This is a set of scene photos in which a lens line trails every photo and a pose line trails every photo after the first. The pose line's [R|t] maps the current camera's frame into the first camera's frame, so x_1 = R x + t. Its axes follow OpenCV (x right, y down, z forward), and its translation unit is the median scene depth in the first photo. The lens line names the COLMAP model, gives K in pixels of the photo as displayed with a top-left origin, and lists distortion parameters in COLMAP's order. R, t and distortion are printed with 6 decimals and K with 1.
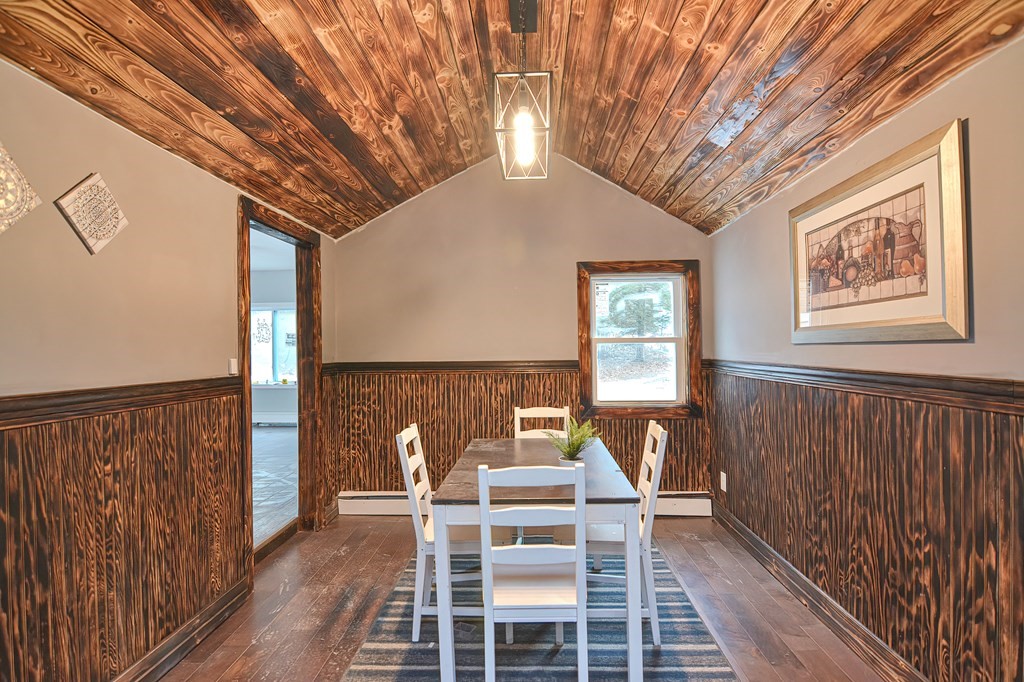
lens RADIAL K [[519.3, 0, 507.0], [0, 519.3, 343.6], [0, 0, 1]] dist [-0.001505, -0.001328]
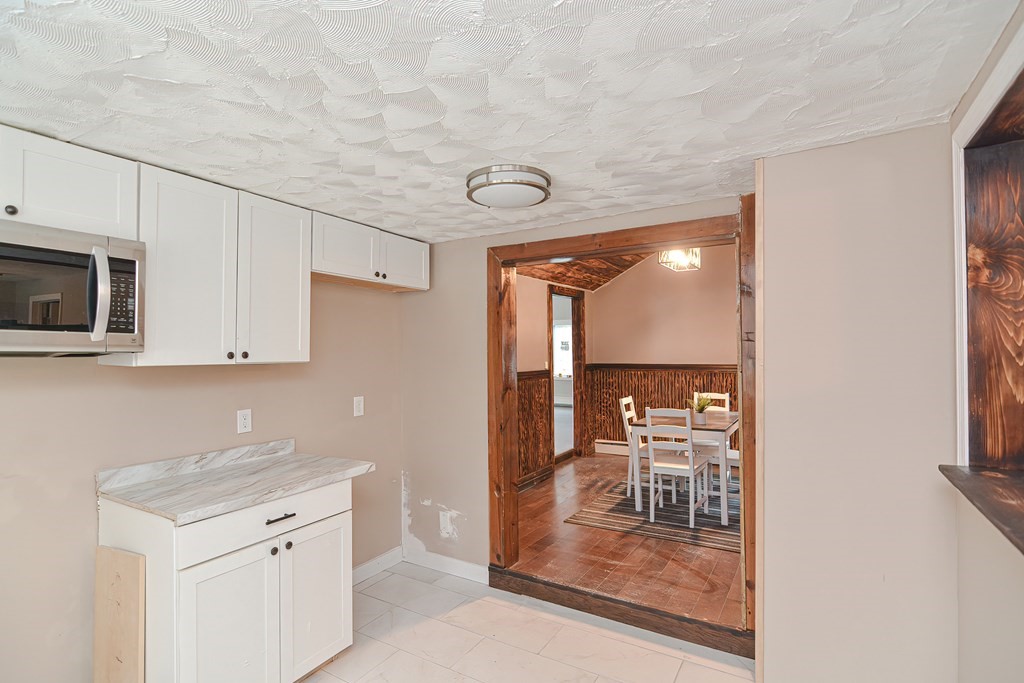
lens RADIAL K [[519.3, 0, 507.0], [0, 519.3, 344.1], [0, 0, 1]] dist [-0.001505, -0.001328]
pose [[0.881349, -0.002505, -0.472459, 0.319976], [0.003232, 0.999995, 0.000727, -0.042516], [0.472454, -0.002168, 0.881353, -0.901908]]
